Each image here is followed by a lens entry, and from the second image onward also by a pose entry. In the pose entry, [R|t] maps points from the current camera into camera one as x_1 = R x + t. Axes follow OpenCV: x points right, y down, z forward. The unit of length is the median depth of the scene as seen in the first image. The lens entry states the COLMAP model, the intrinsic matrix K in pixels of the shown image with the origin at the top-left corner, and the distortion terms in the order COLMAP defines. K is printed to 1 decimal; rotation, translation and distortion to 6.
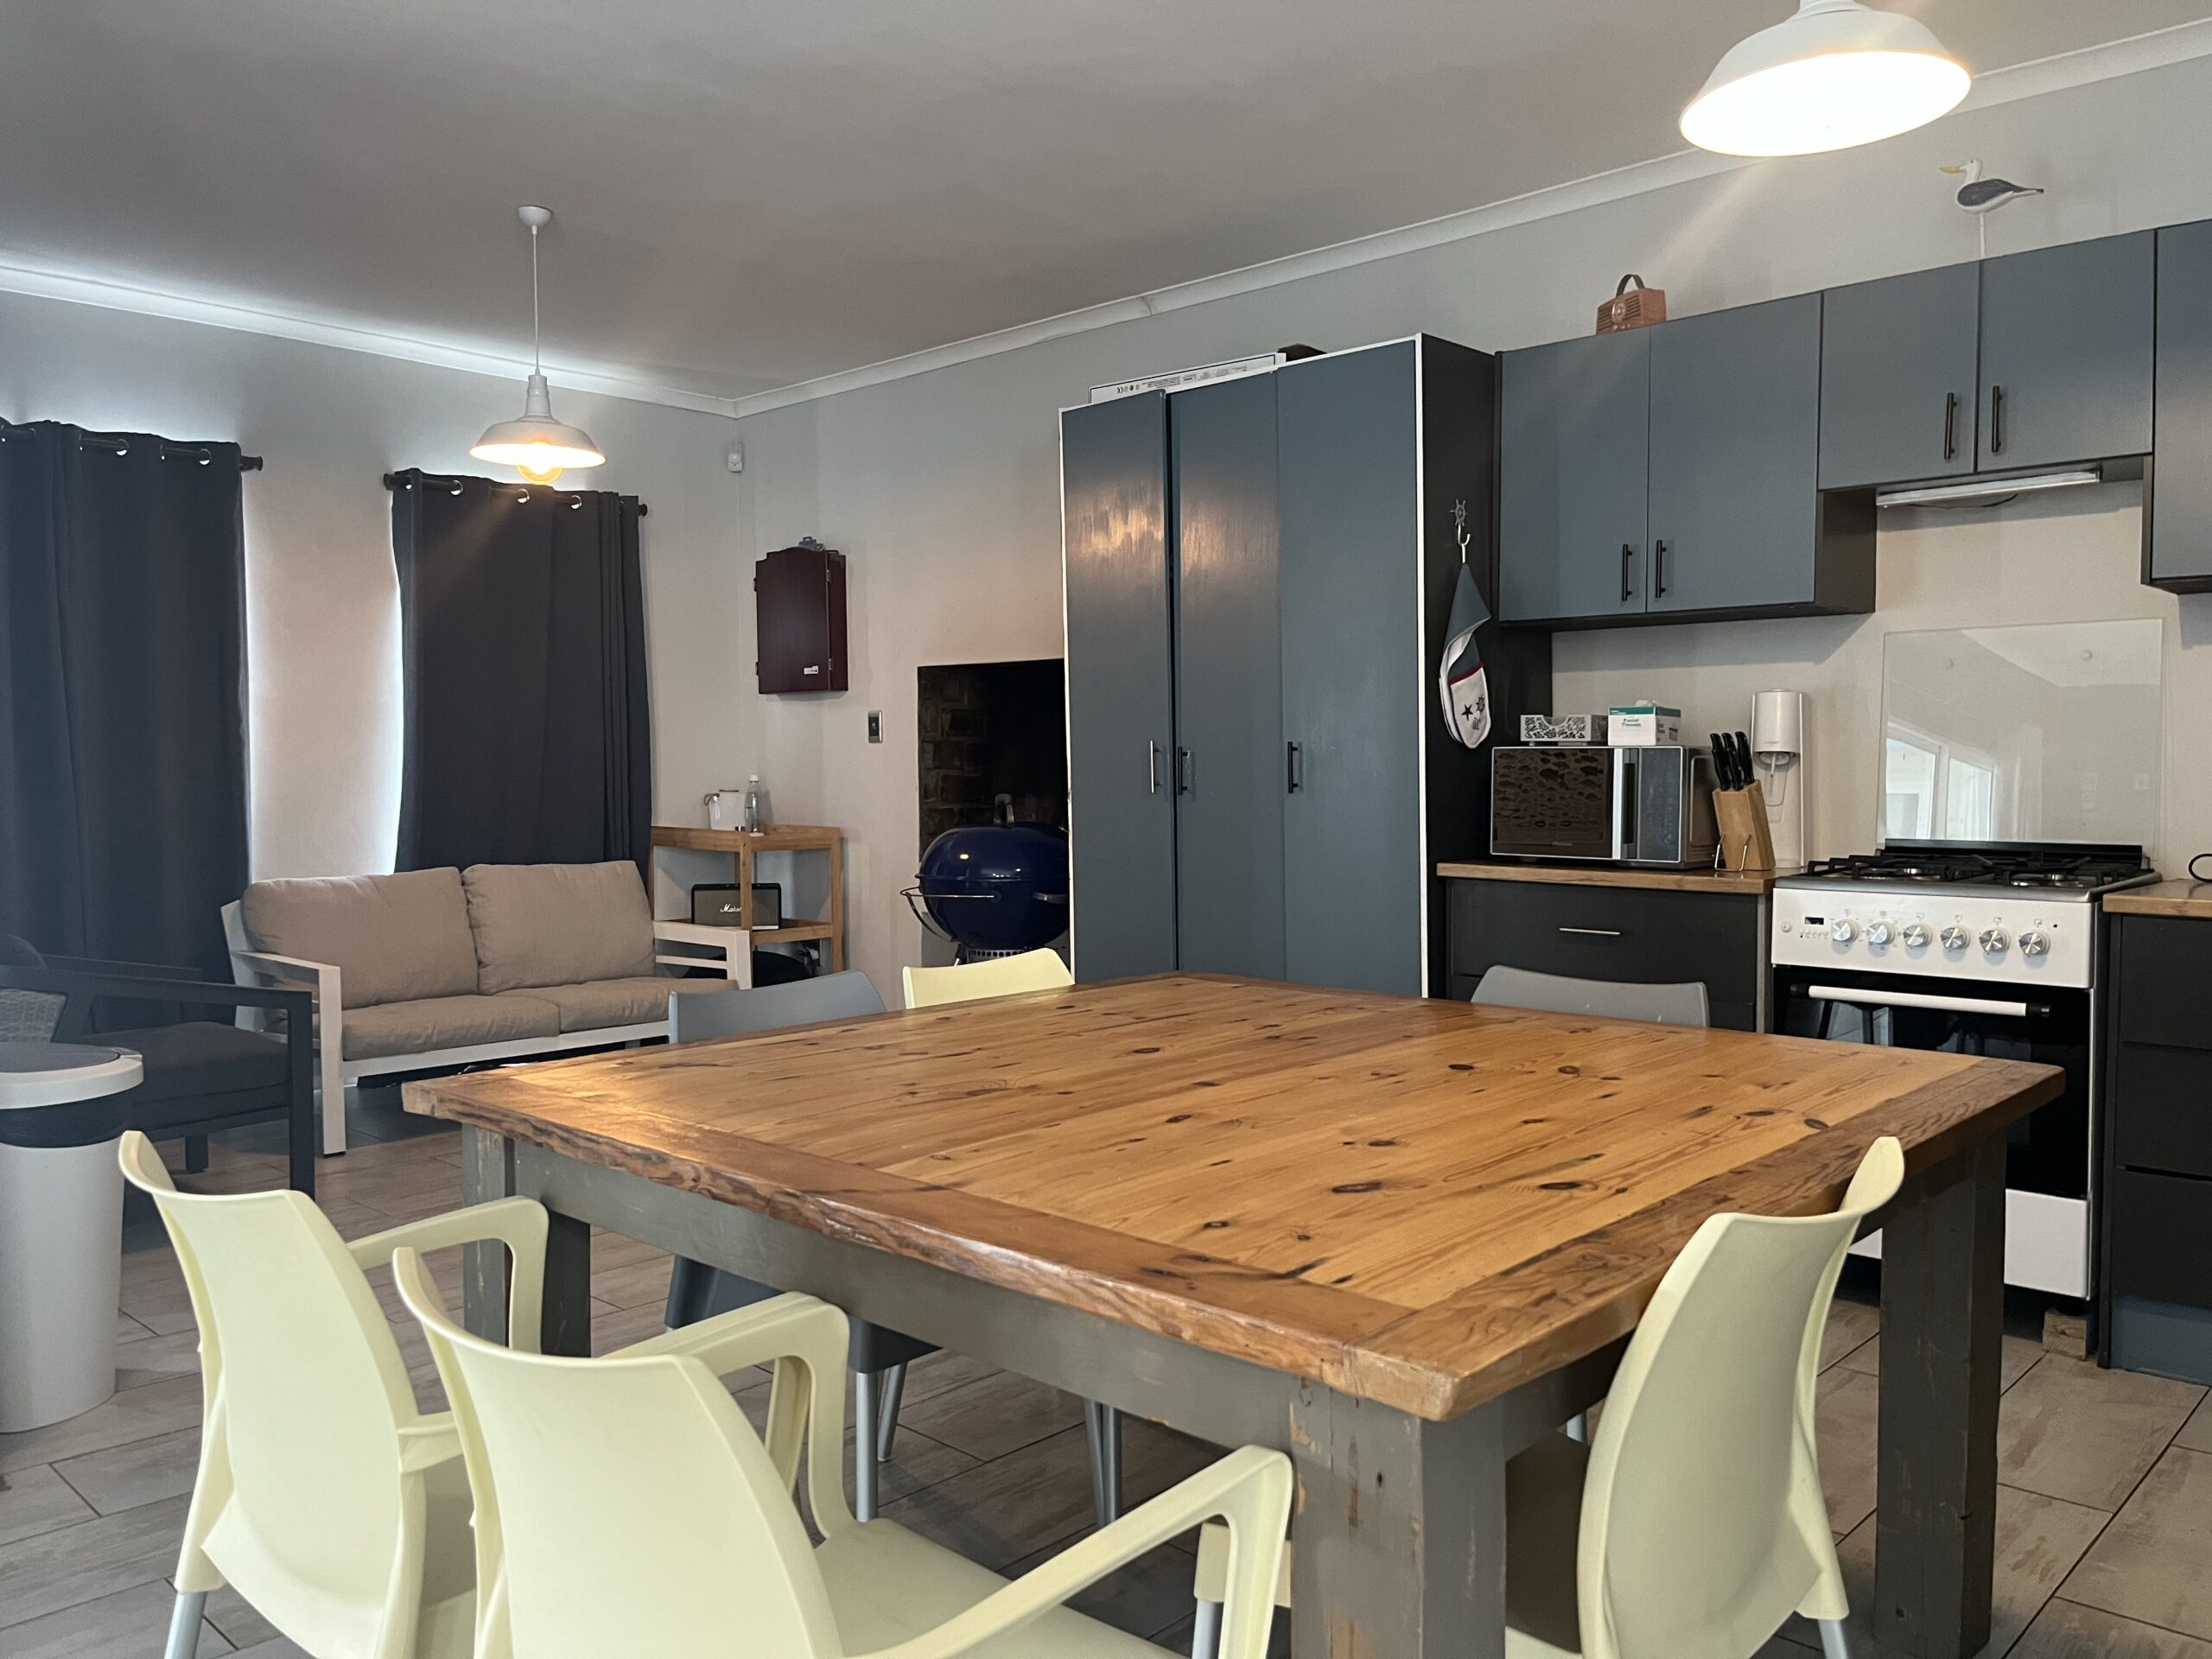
lens RADIAL K [[1713.2, 0, 1106.0], [0, 1713.2, 829.5], [0, 0, 1]] dist [0.014030, -0.001403]
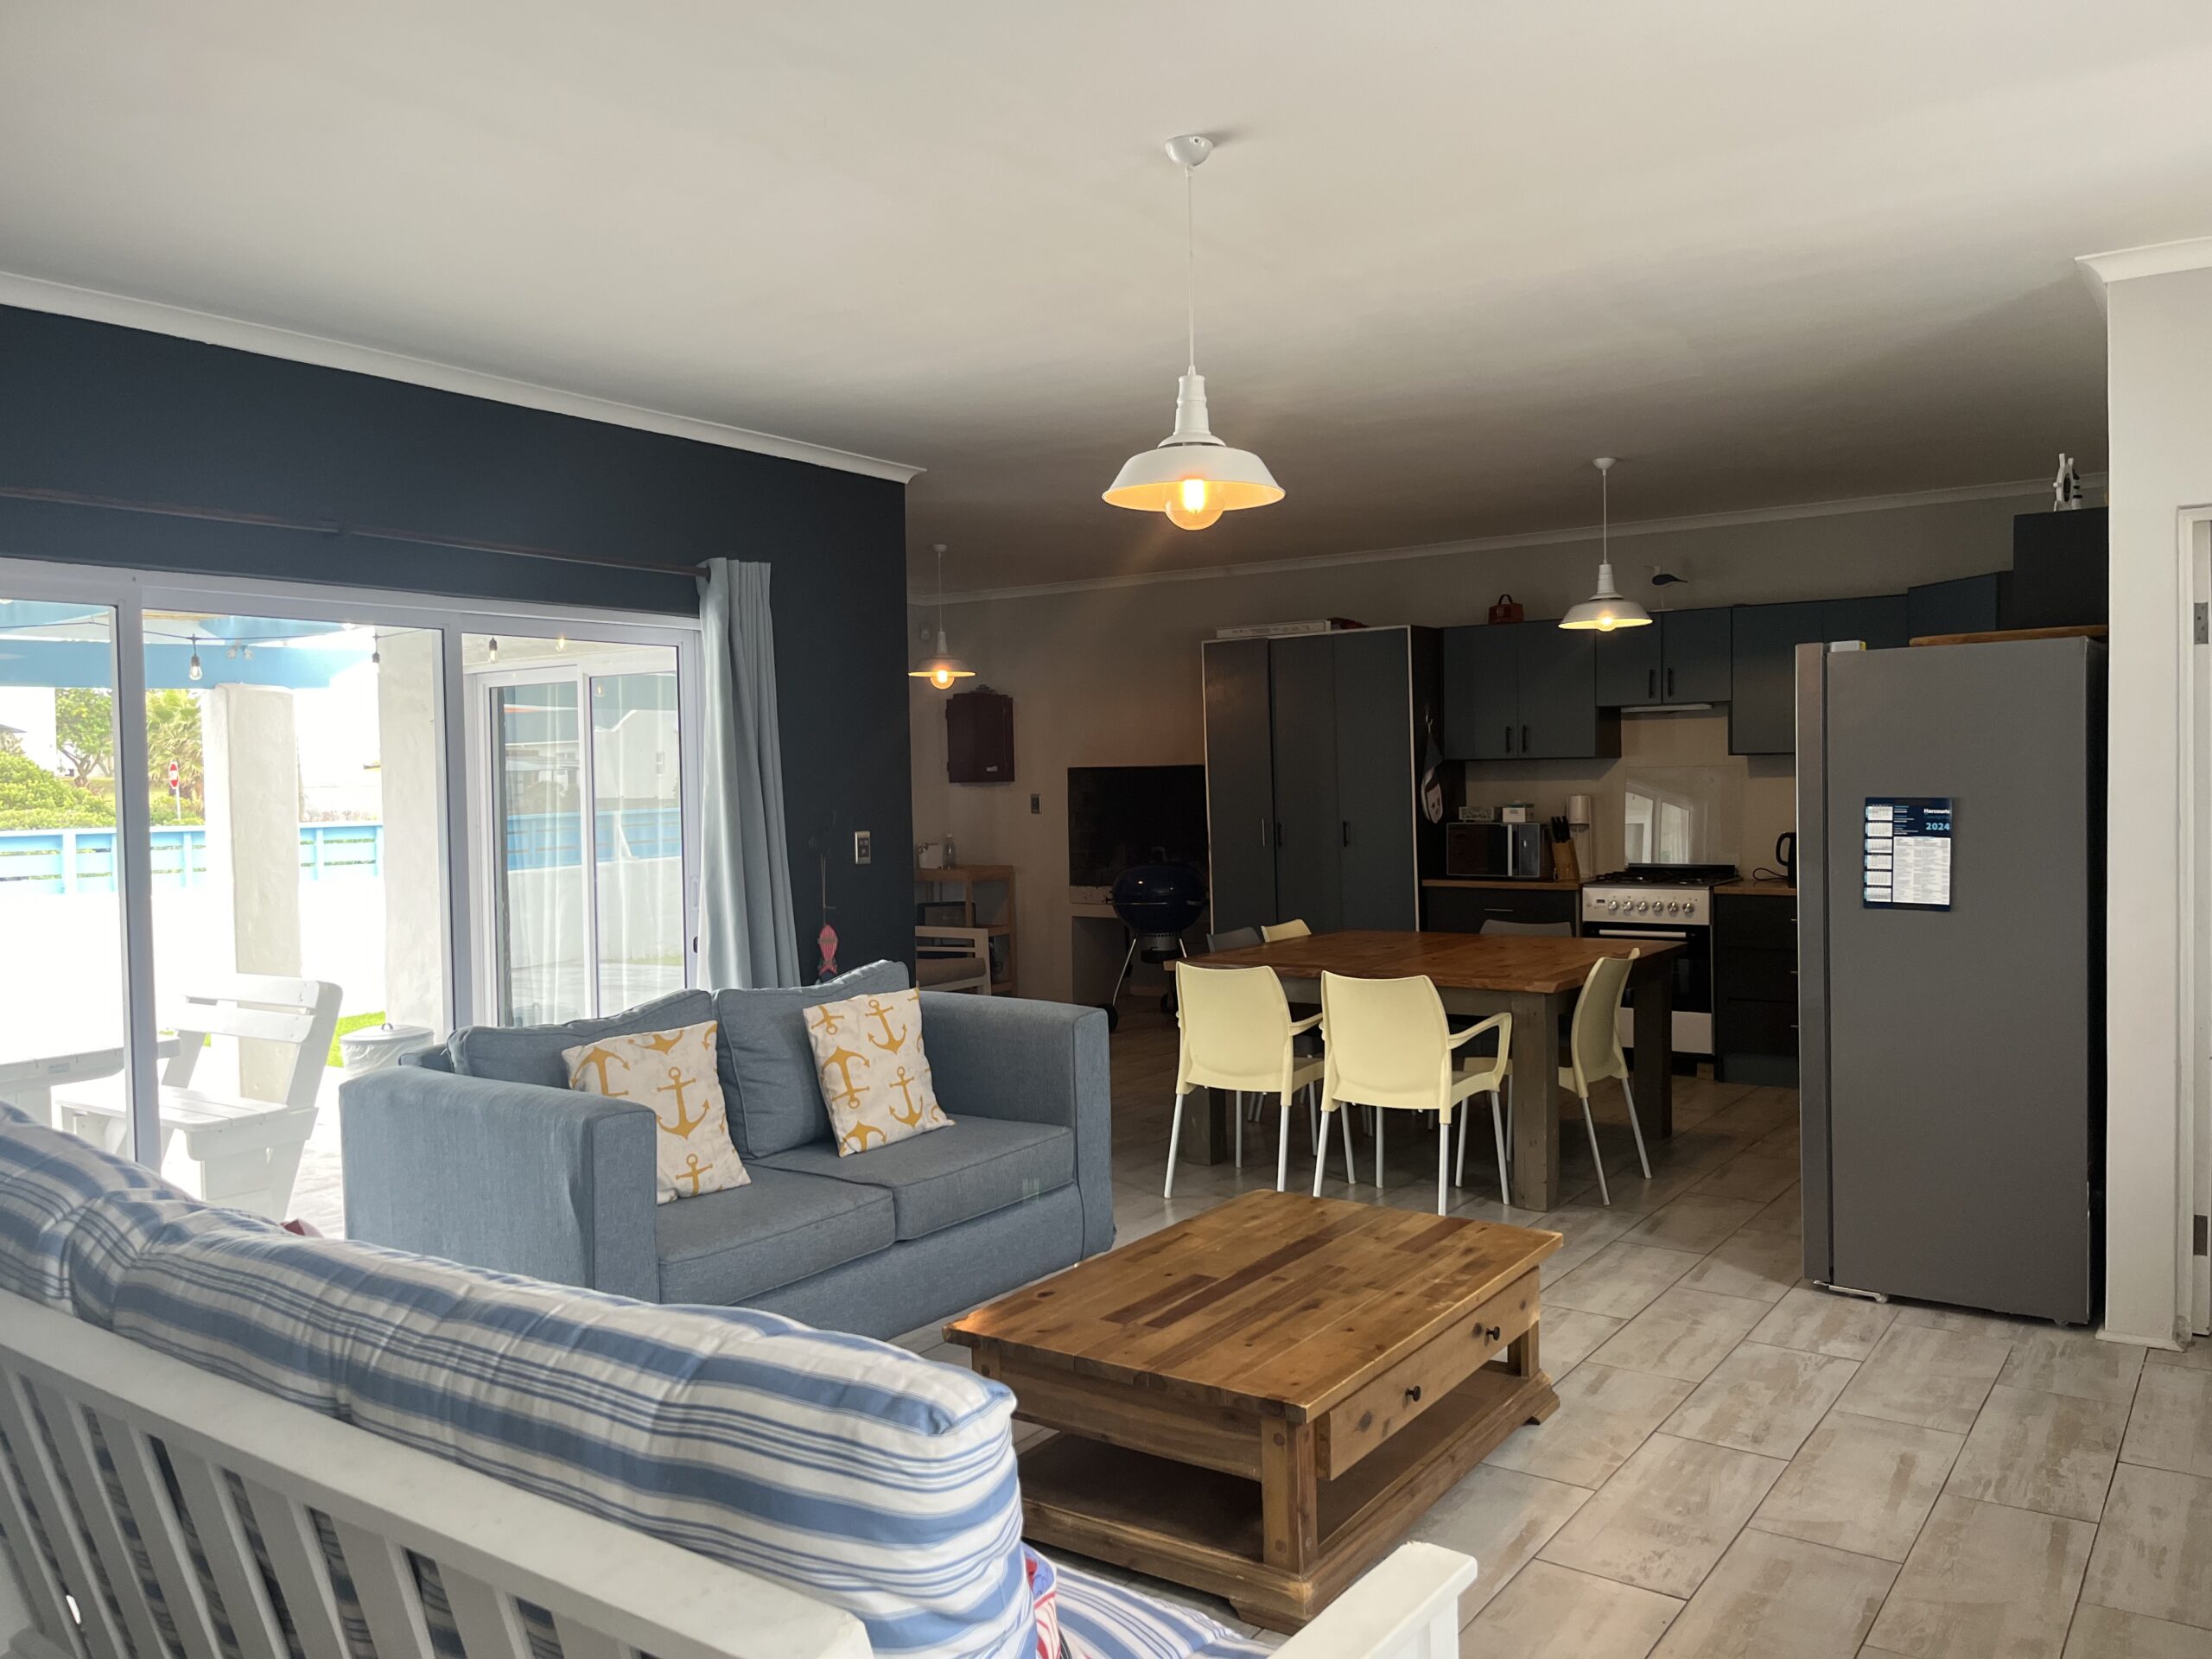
lens RADIAL K [[1689.4, 0, 1106.0], [0, 1689.4, 829.5], [0, 0, 1]] dist [0.002463, -0.000207]
pose [[0.991018, -0.018787, 0.132402, -0.465198], [0.020385, 0.999735, -0.010728, -0.027662], [-0.132166, 0.013331, 0.991138, -0.992968]]
